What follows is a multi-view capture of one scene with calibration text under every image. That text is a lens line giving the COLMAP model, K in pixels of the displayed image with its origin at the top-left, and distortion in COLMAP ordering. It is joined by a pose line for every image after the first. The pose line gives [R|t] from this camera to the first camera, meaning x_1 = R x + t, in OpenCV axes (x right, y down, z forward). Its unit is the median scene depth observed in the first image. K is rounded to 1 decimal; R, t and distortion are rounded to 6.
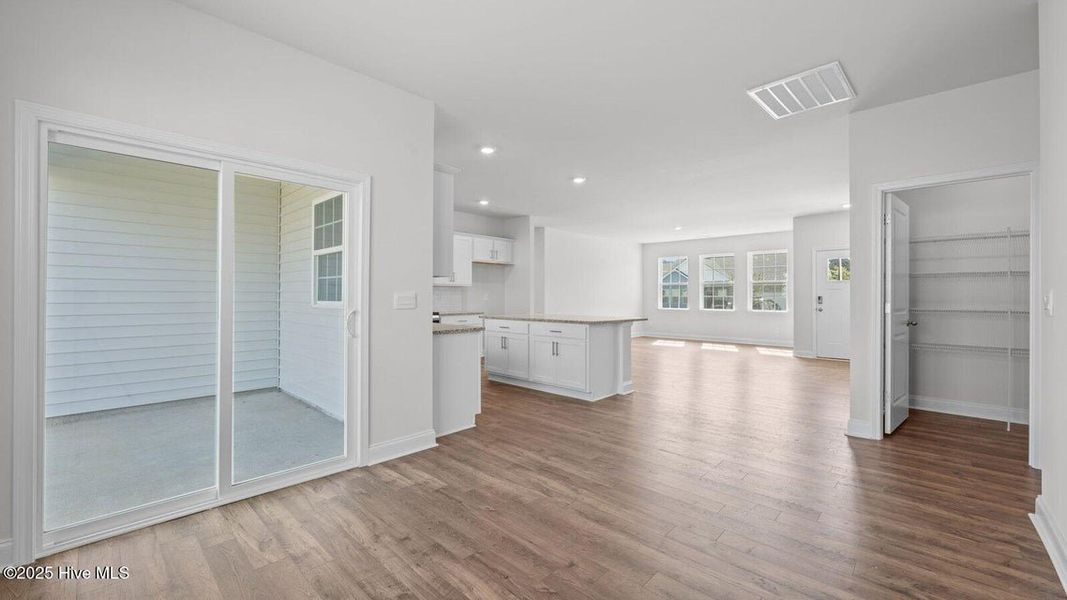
lens RADIAL K [[424.7, 0, 533.5], [0, 424.7, 300.0], [0, 0, 1]] dist [-0.001122, 0.000133]
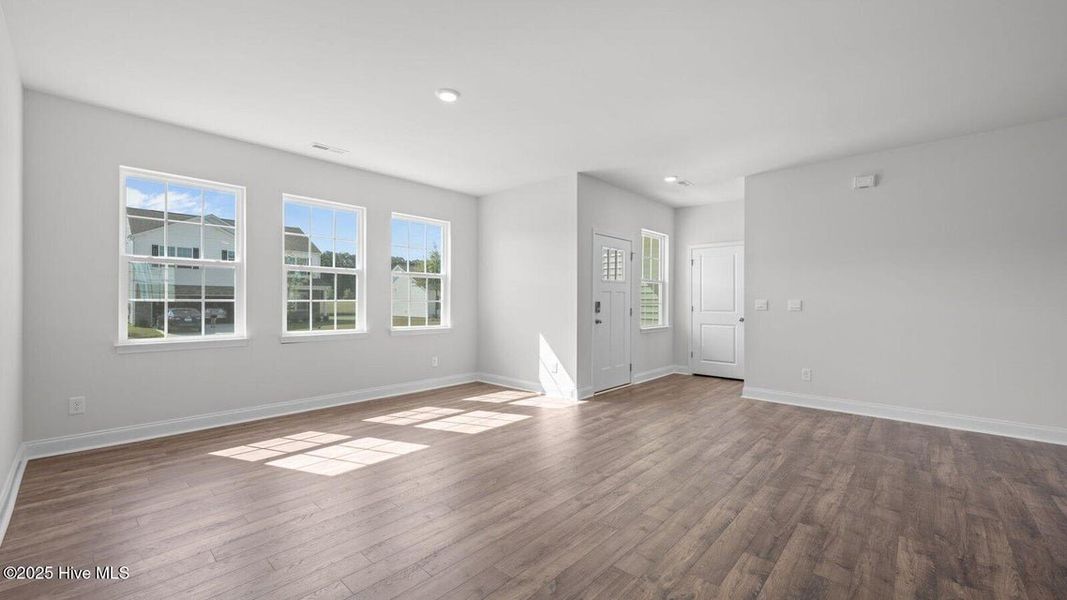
lens RADIAL K [[424.7, 0, 533.5], [0, 424.7, 300.0], [0, 0, 1]] dist [-0.001122, 0.000133]
pose [[-0.031812, 0.008713, 0.999456, 0.002662], [0.008360, 0.999929, -0.008451, -0.004634], [-0.999459, 0.008086, -0.031882, 0.834954]]
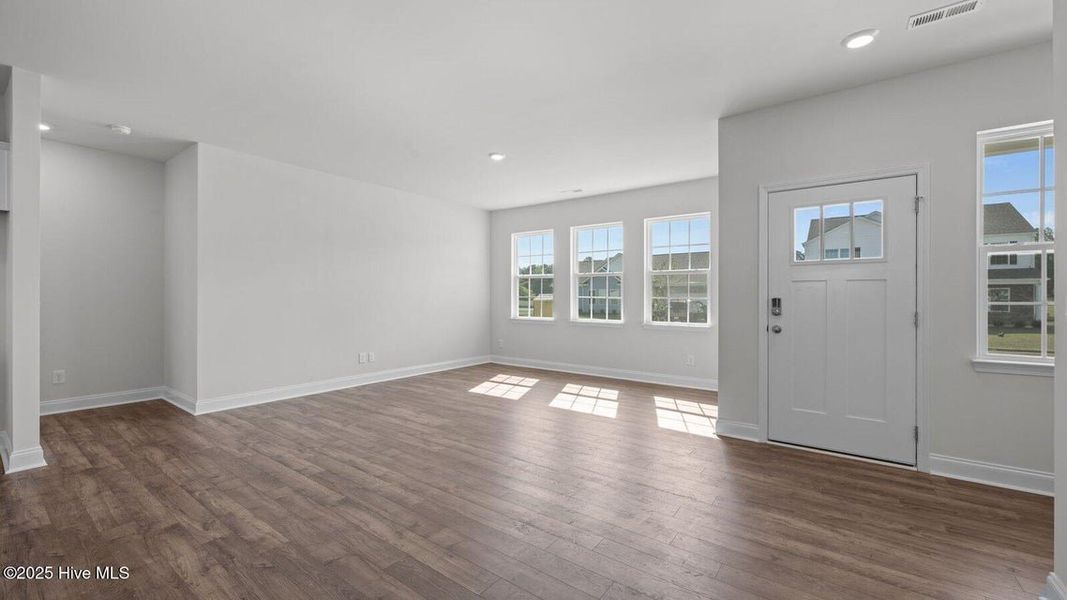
lens RADIAL K [[424.7, 0, 533.5], [0, 424.7, 300.0], [0, 0, 1]] dist [-0.001122, 0.000133]
pose [[0.990275, 0.008707, 0.138852, 0.277802], [-0.008263, 0.999959, -0.003777, -0.002544], [-0.138879, 0.002593, 0.990306, 0.454102]]
